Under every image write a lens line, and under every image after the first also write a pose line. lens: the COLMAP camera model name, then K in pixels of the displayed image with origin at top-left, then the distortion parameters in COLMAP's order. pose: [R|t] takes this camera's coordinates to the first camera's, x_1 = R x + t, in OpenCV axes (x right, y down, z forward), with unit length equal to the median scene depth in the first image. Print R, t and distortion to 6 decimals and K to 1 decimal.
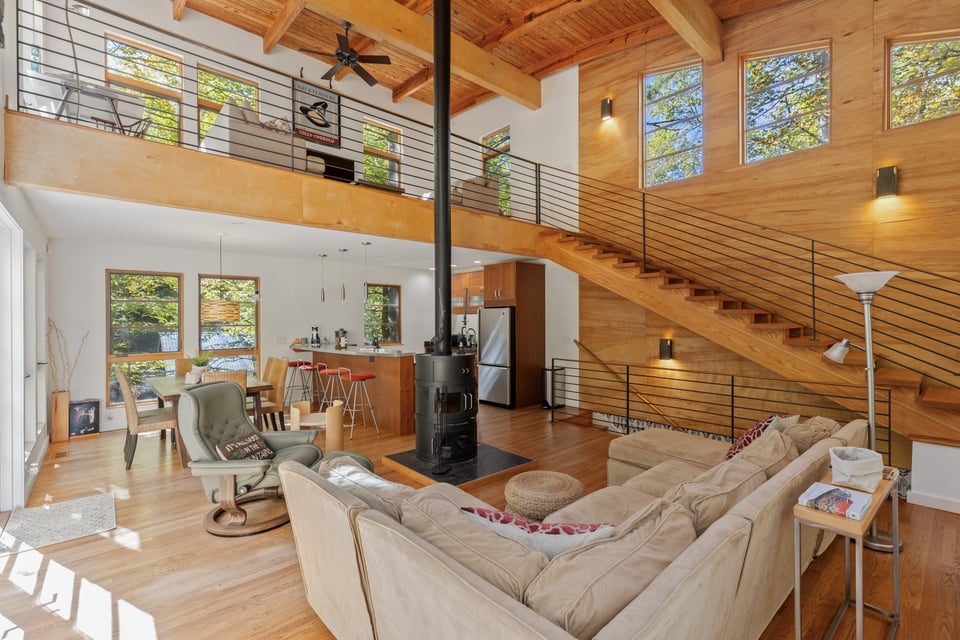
lens RADIAL K [[428.9, 0, 480.0], [0, 428.9, 320.0], [0, 0, 1]] dist [0.002897, 0.000478]
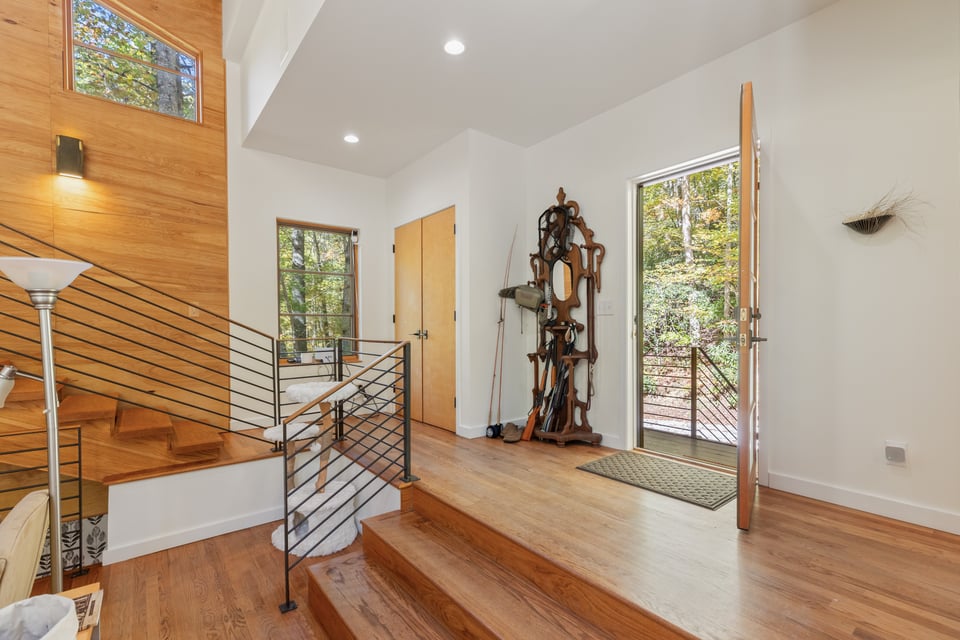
lens RADIAL K [[435.8, 0, 484.5], [0, 435.8, 332.3], [0, 0, 1]] dist [0.002895, 0.000259]
pose [[0.057281, -0.004275, 0.998349, 0.160833], [0.013624, 0.999901, 0.003500, 0.003152], [-0.998265, 0.013401, 0.057333, 0.172064]]
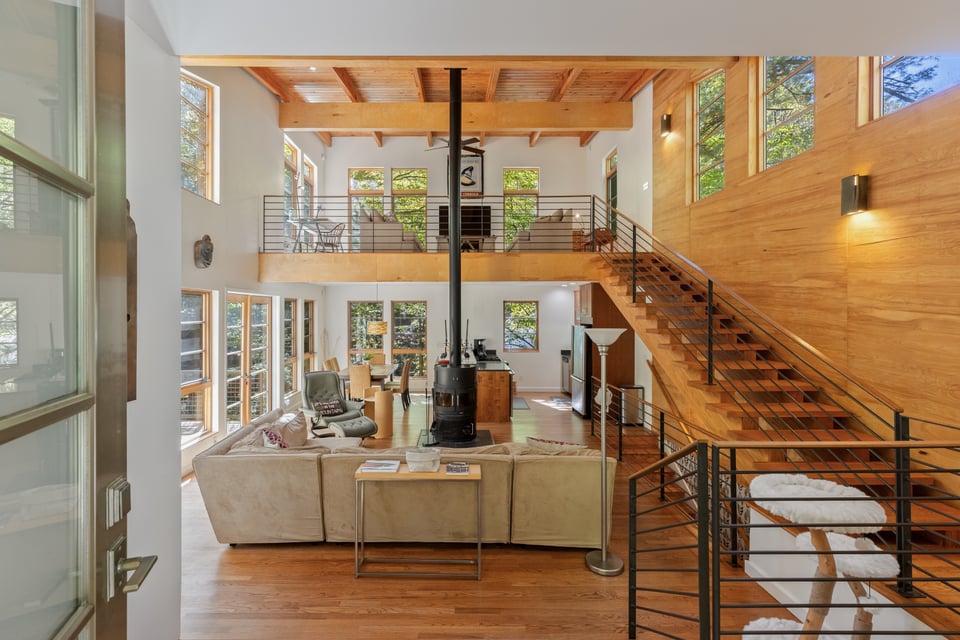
lens RADIAL K [[440.0, 0, 457.2], [0, 440.0, 315.6], [0, 0, 1]] dist [0.000490, 0.000134]
pose [[0.747985, 0.008197, -0.663665, 0.765526], [-0.005255, 0.999966, 0.006428, -0.081615], [0.663695, -0.001320, 0.748002, -0.070099]]
